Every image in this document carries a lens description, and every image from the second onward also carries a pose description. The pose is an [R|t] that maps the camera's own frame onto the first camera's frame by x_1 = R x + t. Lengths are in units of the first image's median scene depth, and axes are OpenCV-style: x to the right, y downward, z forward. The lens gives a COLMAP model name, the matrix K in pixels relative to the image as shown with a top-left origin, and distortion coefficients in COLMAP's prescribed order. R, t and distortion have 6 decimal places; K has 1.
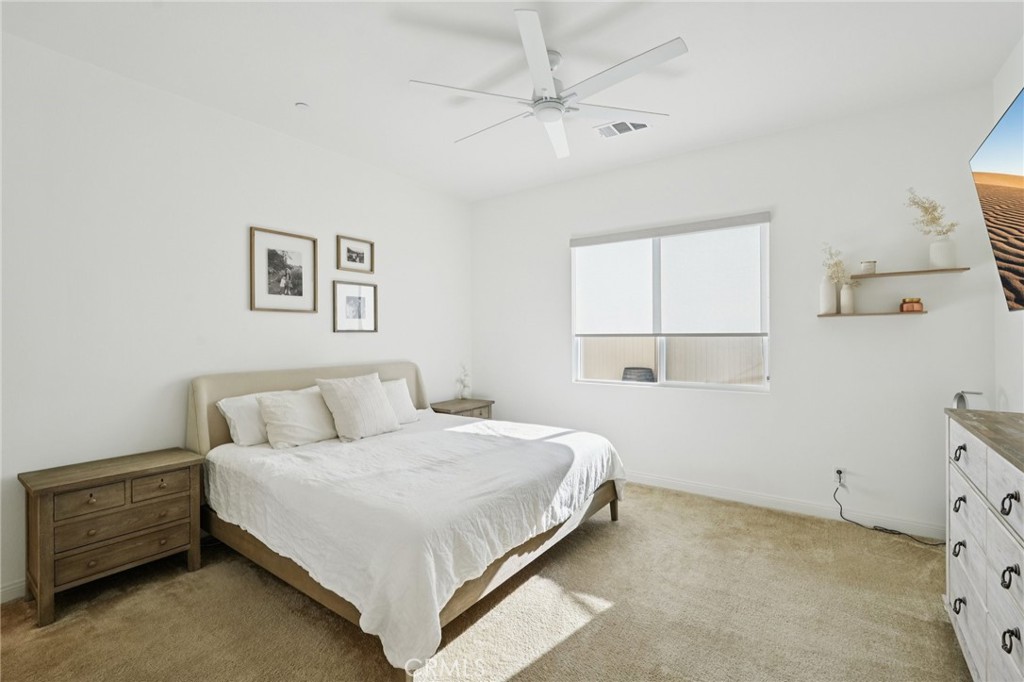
lens RADIAL K [[448.5, 0, 512.0], [0, 448.5, 341.0], [0, 0, 1]] dist [-0.001819, 0.000362]
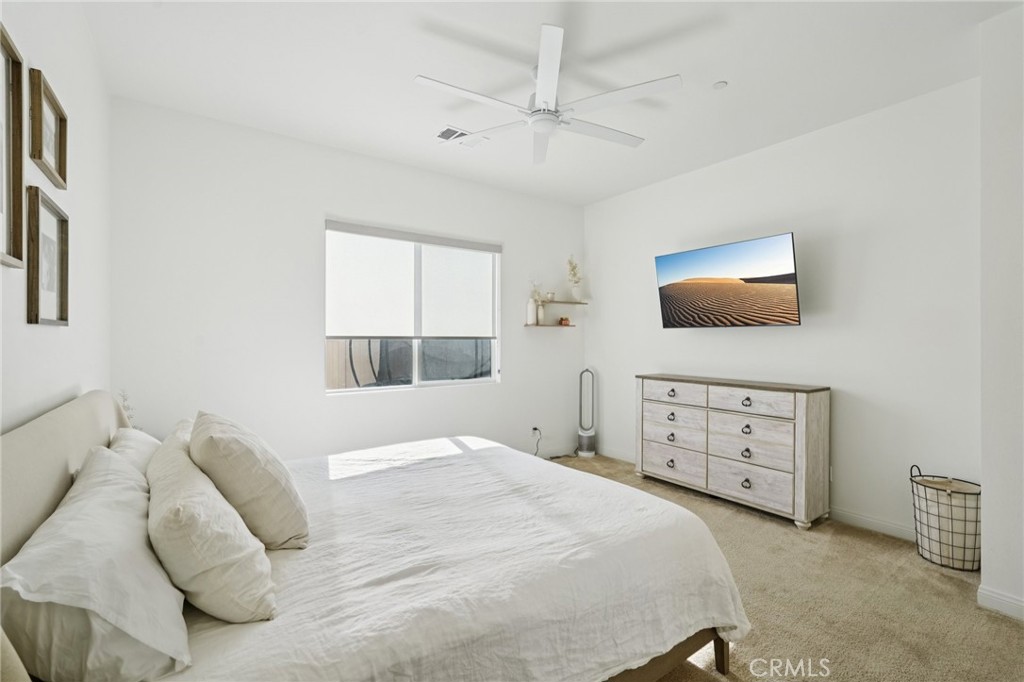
lens RADIAL K [[448.5, 0, 512.0], [0, 448.5, 341.0], [0, 0, 1]] dist [-0.001819, 0.000362]
pose [[0.318367, 0.003755, 0.947960, -0.738875], [0.013092, 0.999879, -0.008358, 0.006491], [-0.947877, 0.015071, 0.318279, 0.598508]]
